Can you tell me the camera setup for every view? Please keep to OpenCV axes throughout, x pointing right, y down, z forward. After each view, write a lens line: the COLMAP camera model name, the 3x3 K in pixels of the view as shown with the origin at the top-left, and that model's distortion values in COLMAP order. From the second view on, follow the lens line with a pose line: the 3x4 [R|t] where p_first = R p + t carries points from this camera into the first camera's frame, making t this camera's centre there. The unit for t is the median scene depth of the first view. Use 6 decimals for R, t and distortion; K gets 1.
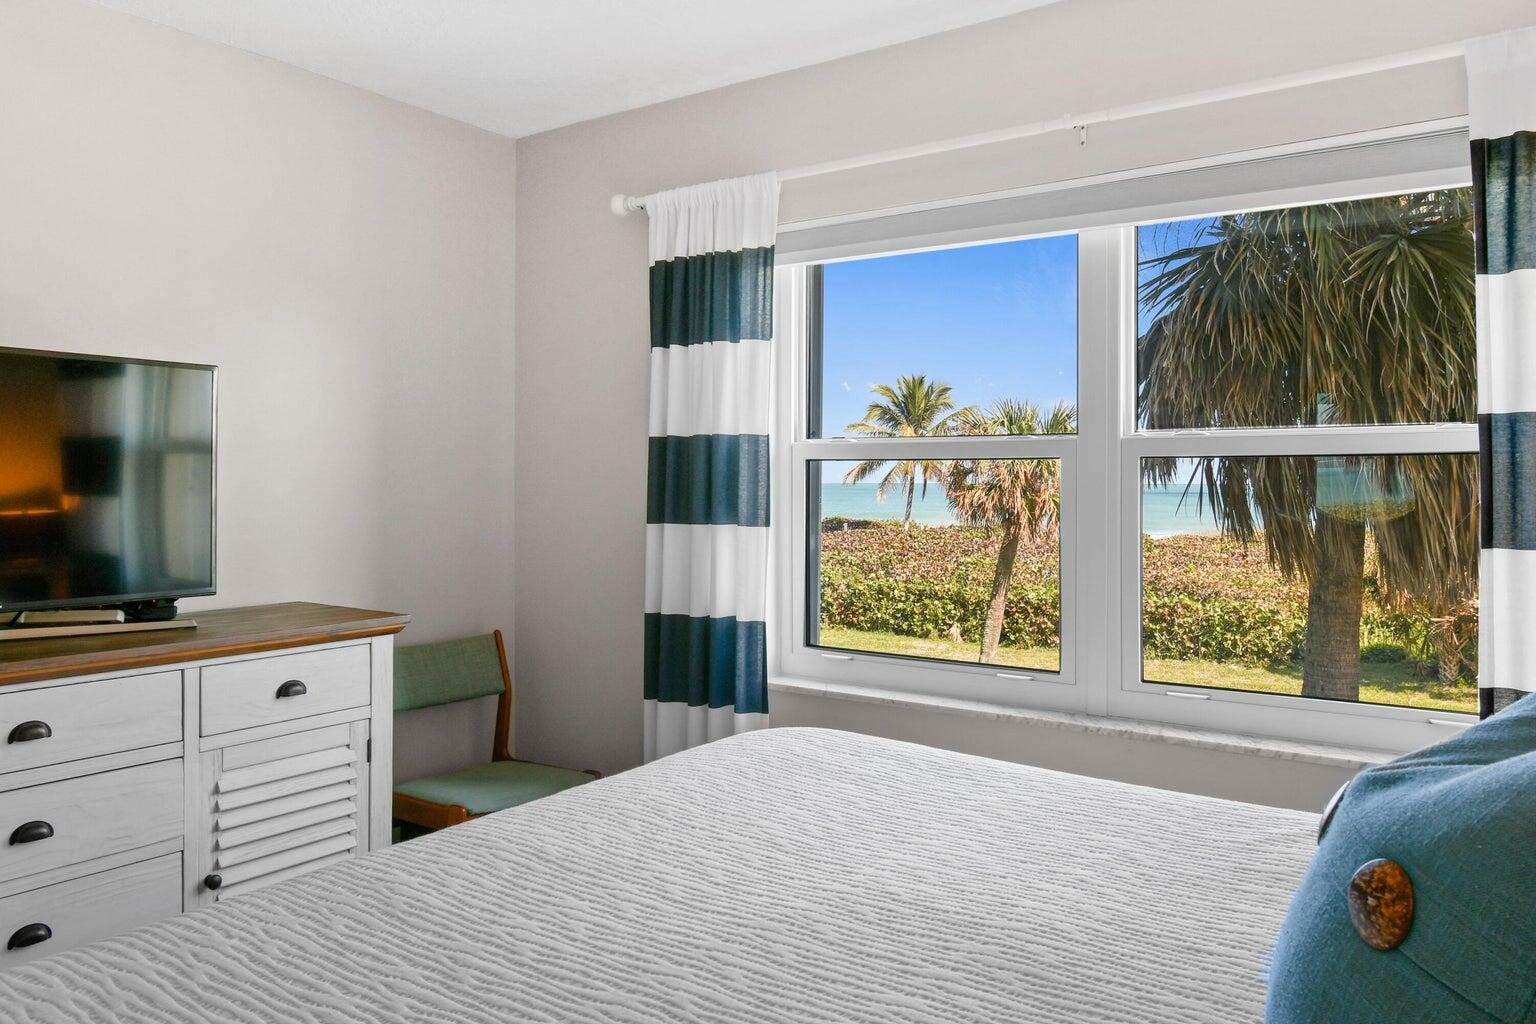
lens RADIAL K [[1118.7, 0, 773.9], [0, 1118.7, 510.6], [0, 0, 1]] dist [-0.028905, 0.000428]
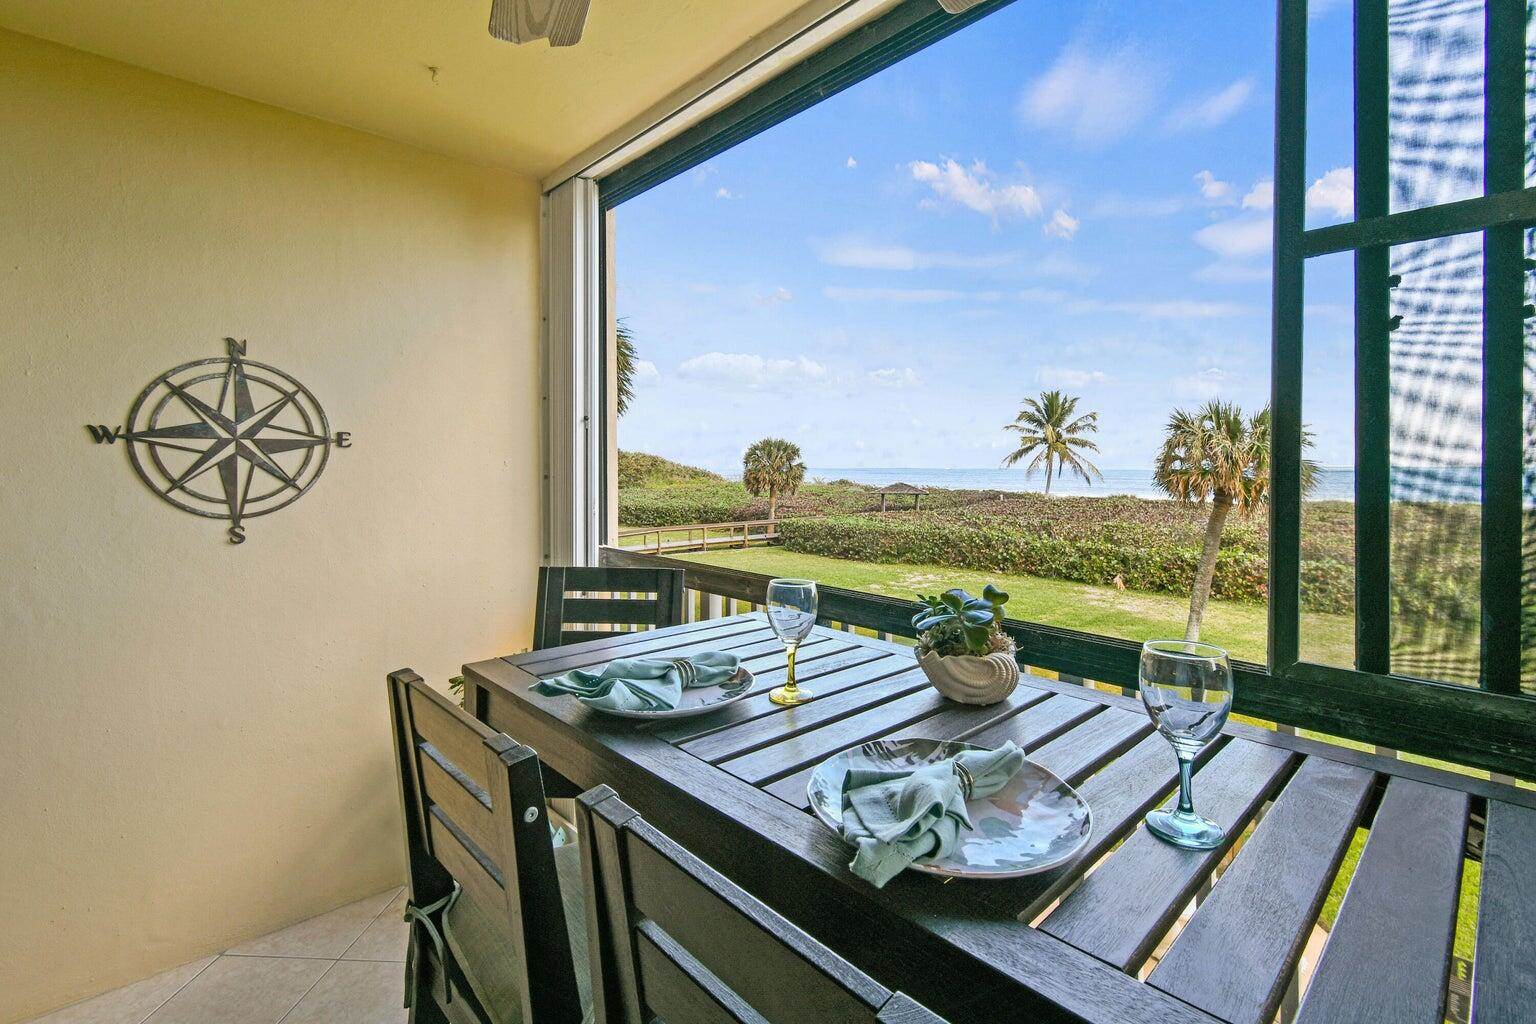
lens RADIAL K [[690.5, 0, 771.8], [0, 690.5, 468.4], [0, 0, 1]] dist [0.000625, -0.000225]
pose [[0.978856, 0.000607, -0.204548, -0.068732], [-0.004756, 0.999793, -0.019793, -0.005321], [0.204494, 0.020347, 0.978656, 0.124577]]
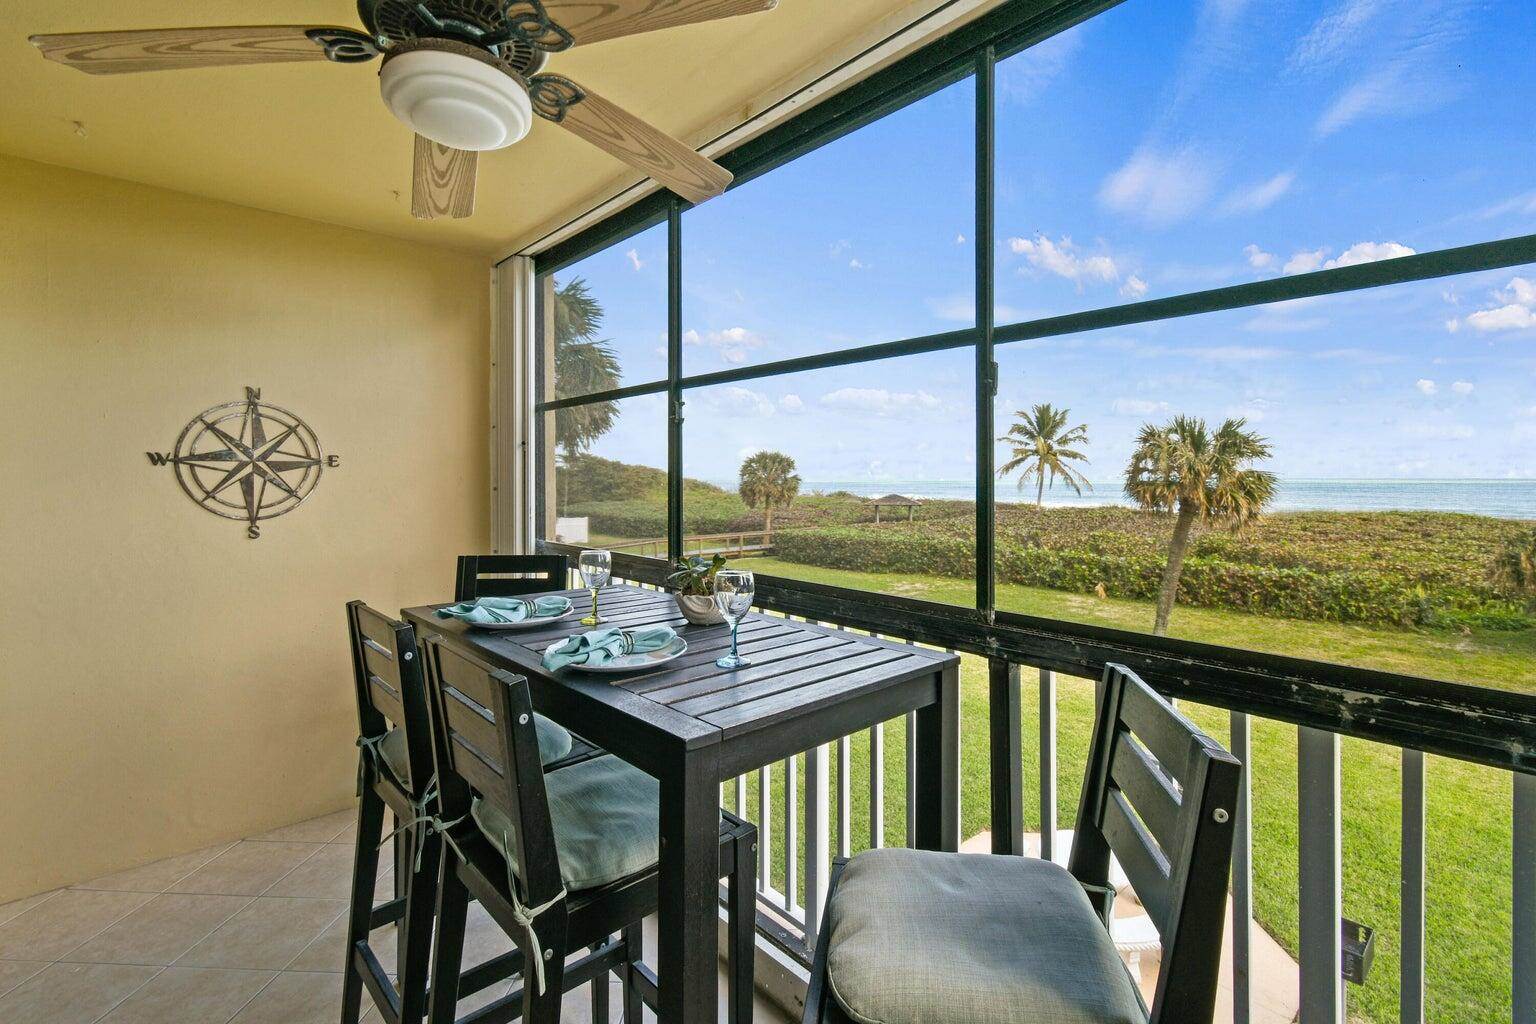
lens RADIAL K [[687.1, 0, 774.2], [0, 687.1, 479.4], [0, 0, 1]] dist [0.000386, 0.000243]
pose [[0.978460, -0.002250, -0.206424, -0.049892], [-0.002181, 0.999772, -0.021237, -0.005132], [0.206425, 0.021230, 0.978232, 0.107355]]
